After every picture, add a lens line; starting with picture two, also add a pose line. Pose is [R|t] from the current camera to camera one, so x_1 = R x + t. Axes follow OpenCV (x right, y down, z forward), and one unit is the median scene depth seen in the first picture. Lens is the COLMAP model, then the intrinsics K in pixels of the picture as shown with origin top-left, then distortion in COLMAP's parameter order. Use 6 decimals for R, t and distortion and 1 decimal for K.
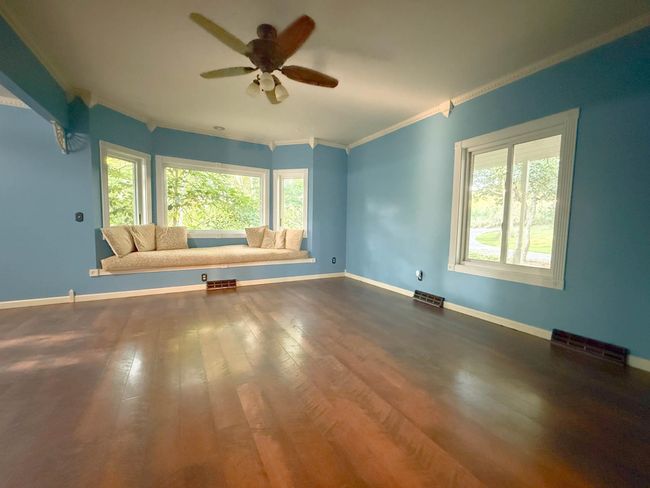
lens RADIAL K [[259.6, 0, 325.1], [0, 259.6, 246.0], [0, 0, 1]] dist [0.000245, -0.000301]
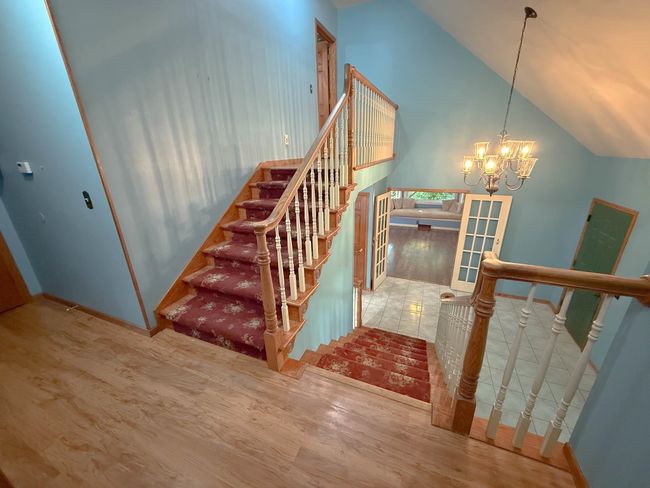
lens RADIAL K [[259.6, 0, 324.8], [0, 259.6, 244.8], [0, 0, 1]] dist [0.000245, -0.000301]
pose [[0.602979, 0.250757, -0.757323, 0.891609], [-0.034967, 0.956710, 0.288935, -0.345565], [0.796990, -0.147740, 0.585644, -1.125794]]
